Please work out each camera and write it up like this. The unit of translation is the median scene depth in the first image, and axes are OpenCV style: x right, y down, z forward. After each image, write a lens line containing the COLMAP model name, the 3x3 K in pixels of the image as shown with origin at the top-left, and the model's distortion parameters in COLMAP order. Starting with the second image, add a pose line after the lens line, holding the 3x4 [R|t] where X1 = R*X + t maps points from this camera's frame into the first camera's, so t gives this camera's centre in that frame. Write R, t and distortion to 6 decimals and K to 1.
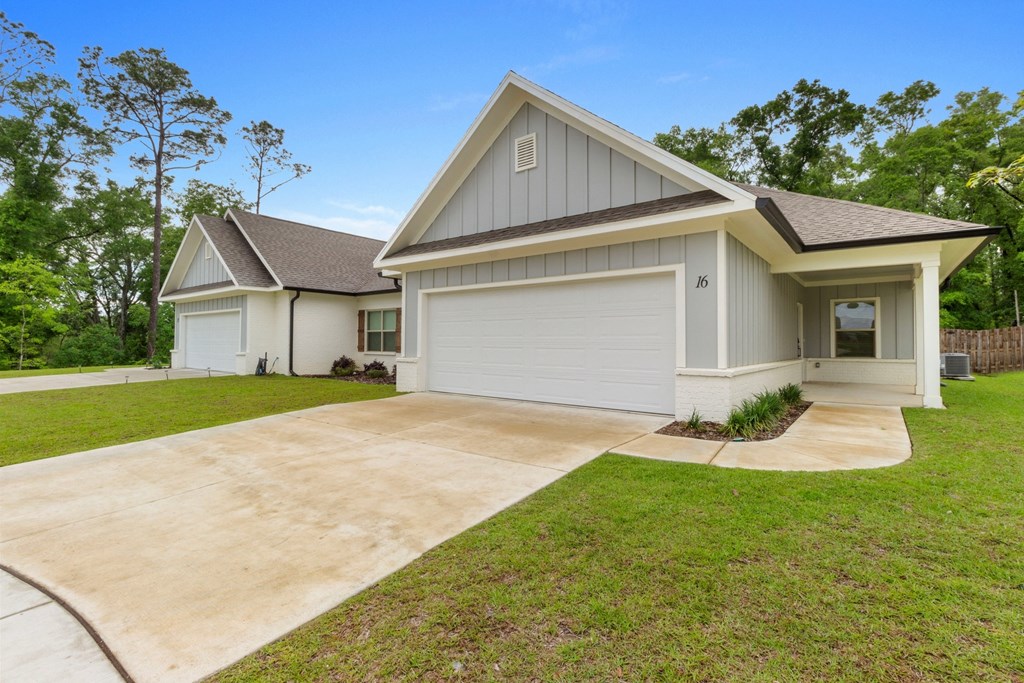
lens RADIAL K [[466.9, 0, 511.0], [0, 466.9, 341.4], [0, 0, 1]] dist [0.001188, 0.000113]
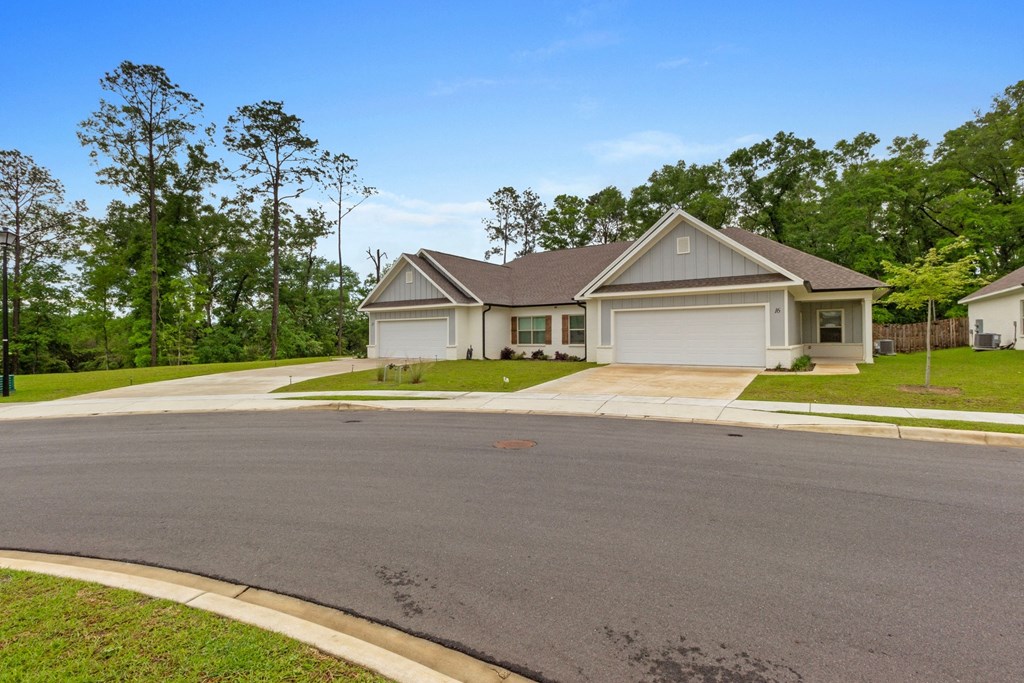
lens RADIAL K [[473.6, 0, 509.0], [0, 473.6, 337.3], [0, 0, 1]] dist [0.001945, 0.000361]
pose [[0.997779, -0.013352, 0.065262, -0.226286], [0.013134, 0.999907, 0.003770, -0.003203], [-0.065307, -0.002905, 0.997861, -0.269889]]
